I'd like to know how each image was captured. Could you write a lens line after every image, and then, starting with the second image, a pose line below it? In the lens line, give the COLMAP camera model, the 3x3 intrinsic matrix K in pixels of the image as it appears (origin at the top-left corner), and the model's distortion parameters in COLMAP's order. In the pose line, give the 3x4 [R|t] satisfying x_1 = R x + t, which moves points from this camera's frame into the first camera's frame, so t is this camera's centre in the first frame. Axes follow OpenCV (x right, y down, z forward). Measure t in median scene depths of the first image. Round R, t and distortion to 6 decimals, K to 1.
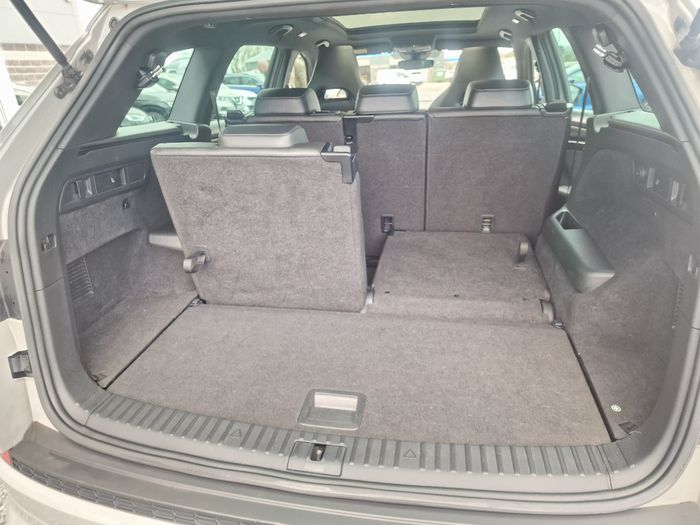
lens RADIAL K [[447.6, 0, 350.0], [0, 447.6, 262.5], [0, 0, 1]] dist [0.018455, -0.003514]
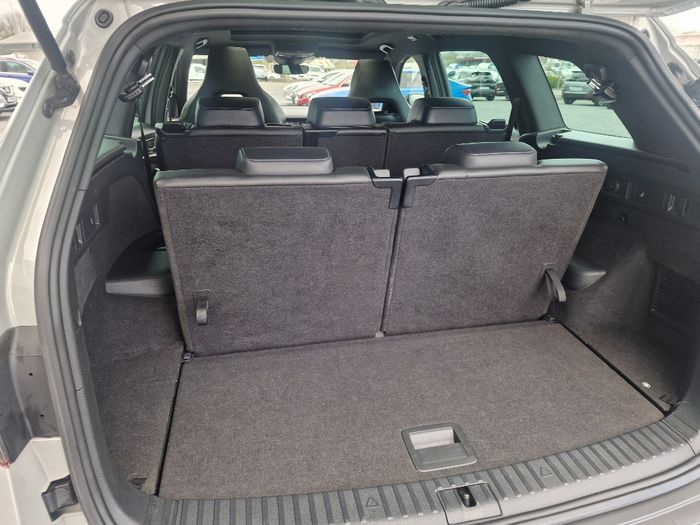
lens RADIAL K [[447.6, 0, 350.0], [0, 447.6, 262.5], [0, 0, 1]] dist [0.018455, -0.003514]
pose [[0.920727, -0.106298, 0.375450, -0.457514], [0.105118, 0.994178, 0.023688, -0.093307], [-0.375782, 0.017657, 0.926540, 0.146245]]
